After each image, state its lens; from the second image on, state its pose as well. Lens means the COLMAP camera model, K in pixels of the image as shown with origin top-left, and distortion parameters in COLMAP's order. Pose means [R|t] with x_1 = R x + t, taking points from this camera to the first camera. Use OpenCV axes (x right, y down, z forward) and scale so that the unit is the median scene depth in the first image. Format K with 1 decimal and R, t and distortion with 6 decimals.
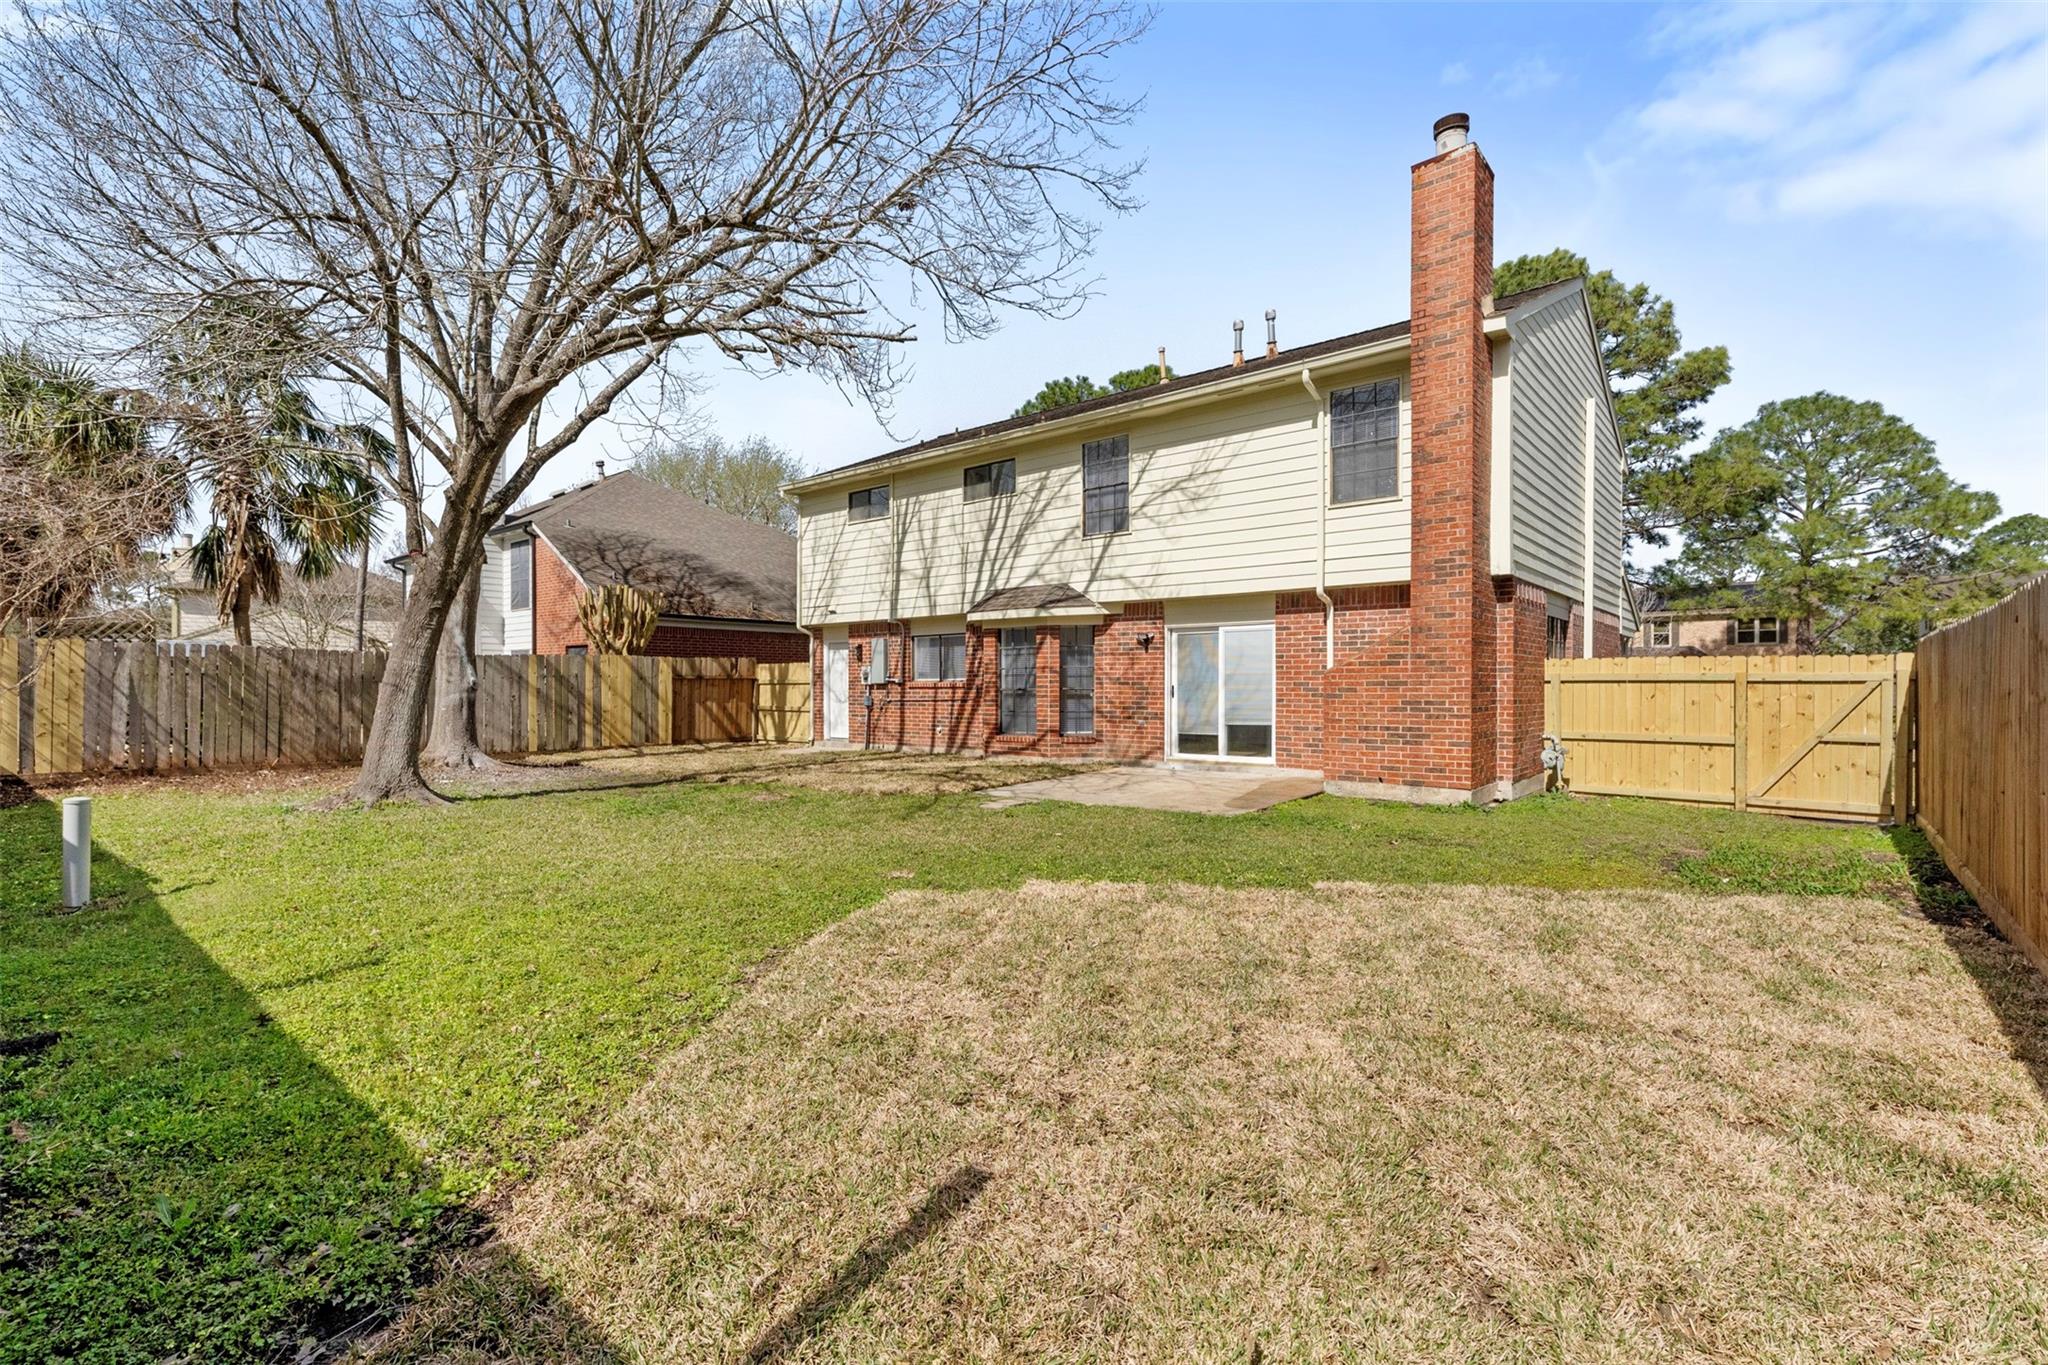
lens RADIAL K [[917.5, 0, 1024.0], [0, 917.5, 682.5], [0, 0, 1]] dist [-0.000501, -0.000149]
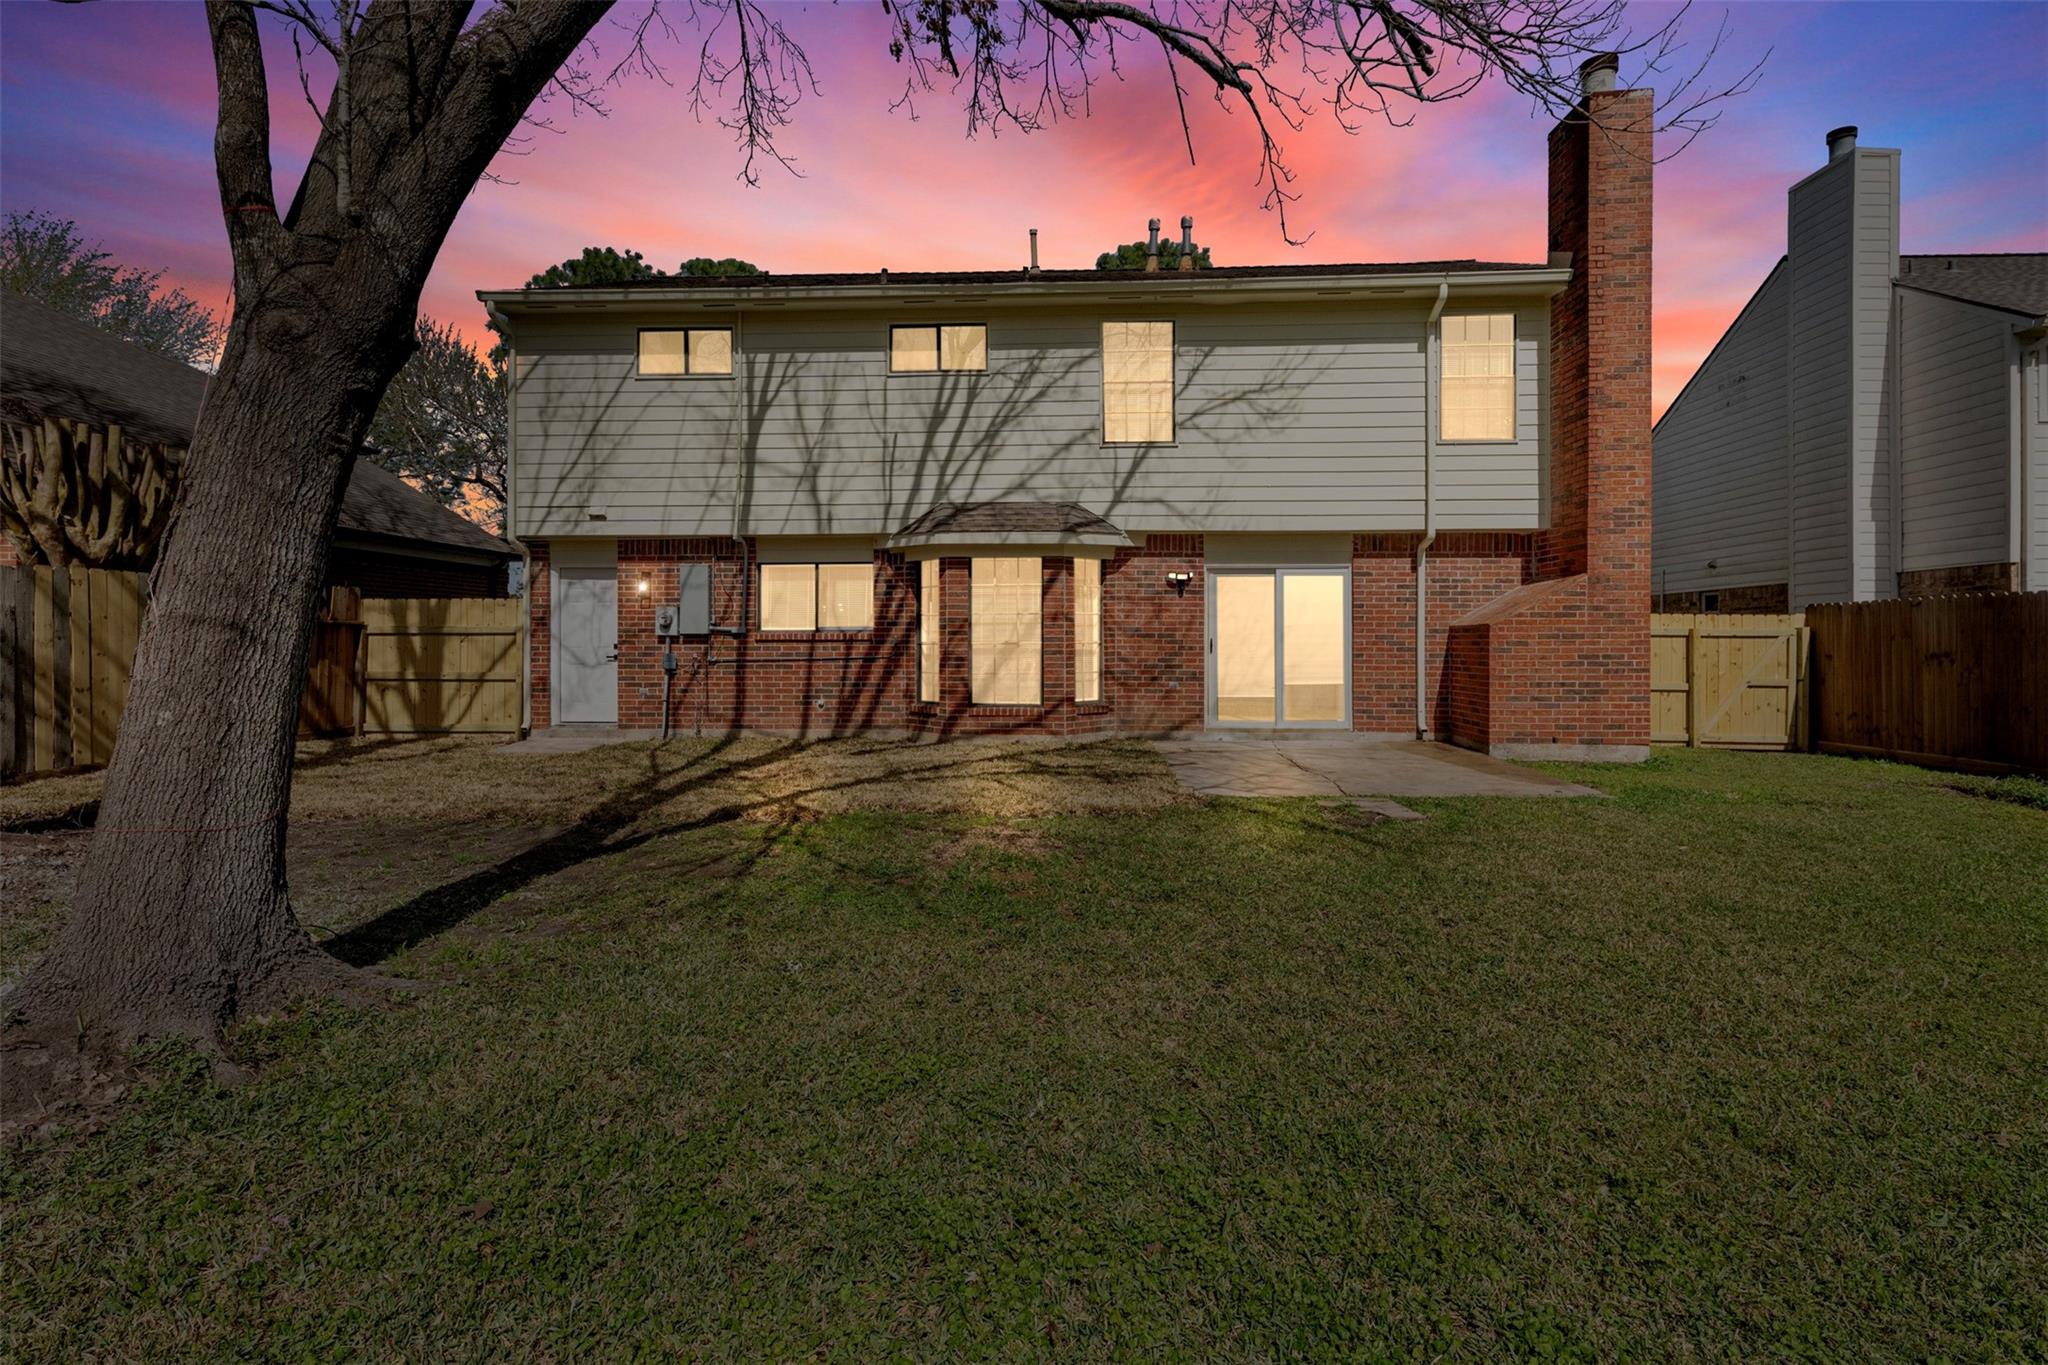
lens RADIAL K [[942.1, 0, 1024.0], [0, 942.1, 632.1], [0, 0, 1]] dist [0.011865, -0.000266]
pose [[0.798484, 0.007549, 0.601969, -0.416803], [-0.003892, 0.999965, -0.007378, 0.003953], [-0.602004, 0.003549, 0.798485, 0.375433]]
